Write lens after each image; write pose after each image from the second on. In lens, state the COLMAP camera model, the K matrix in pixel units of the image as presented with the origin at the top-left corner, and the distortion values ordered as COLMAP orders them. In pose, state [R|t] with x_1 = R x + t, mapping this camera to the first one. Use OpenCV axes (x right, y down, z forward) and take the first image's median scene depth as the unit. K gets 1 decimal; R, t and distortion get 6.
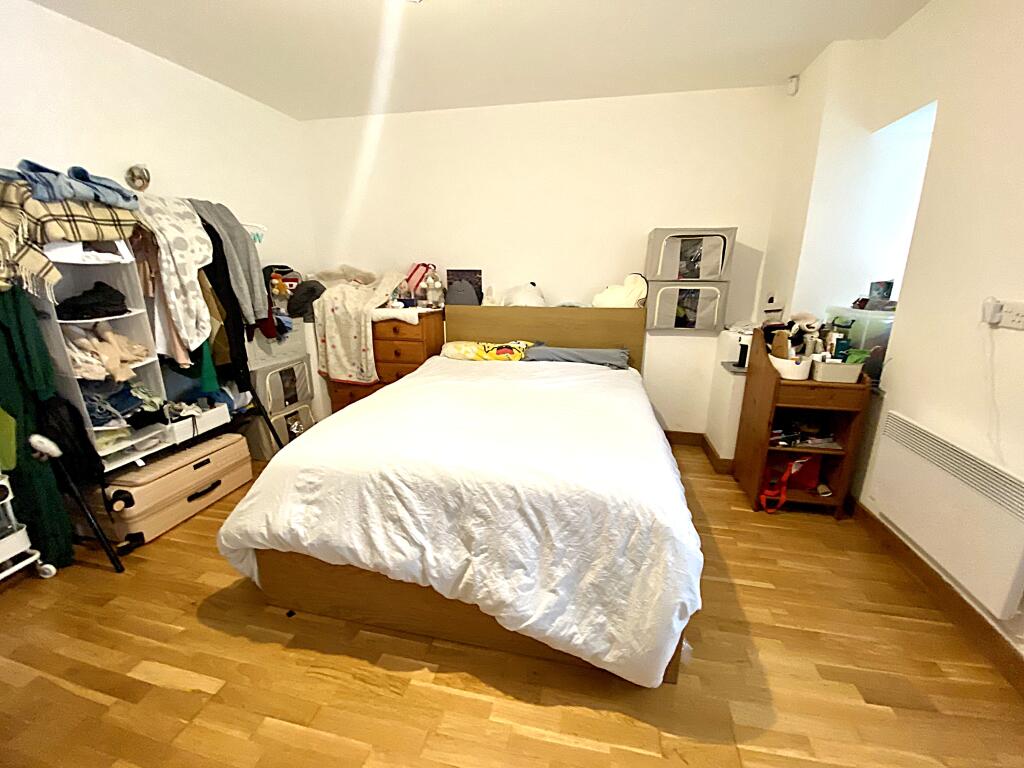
lens RADIAL K [[416.6, 0, 516.5], [0, 416.6, 384.4], [0, 0, 1]] dist [0.040775, -0.028557]
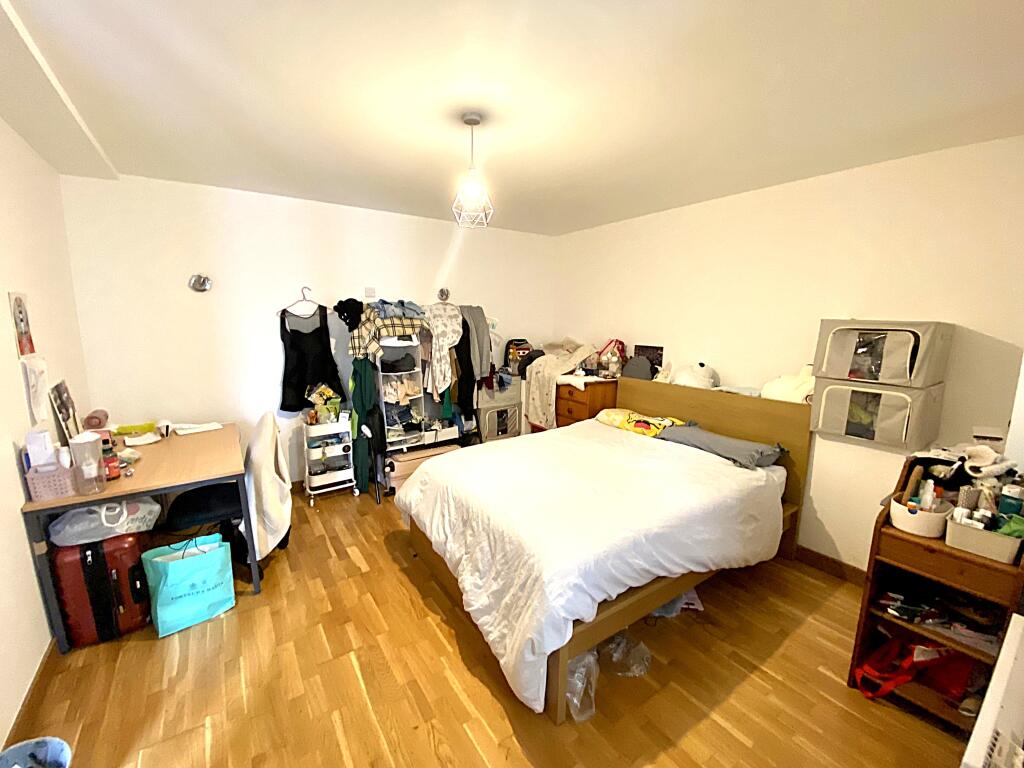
lens RADIAL K [[416.6, 0, 516.5], [0, 416.6, 384.4], [0, 0, 1]] dist [0.040775, -0.028557]
pose [[0.732896, 0.115454, -0.670472, 0.598809], [-0.185716, 0.982018, -0.033905, -0.112955], [0.654501, 0.149367, 0.741160, -0.070121]]
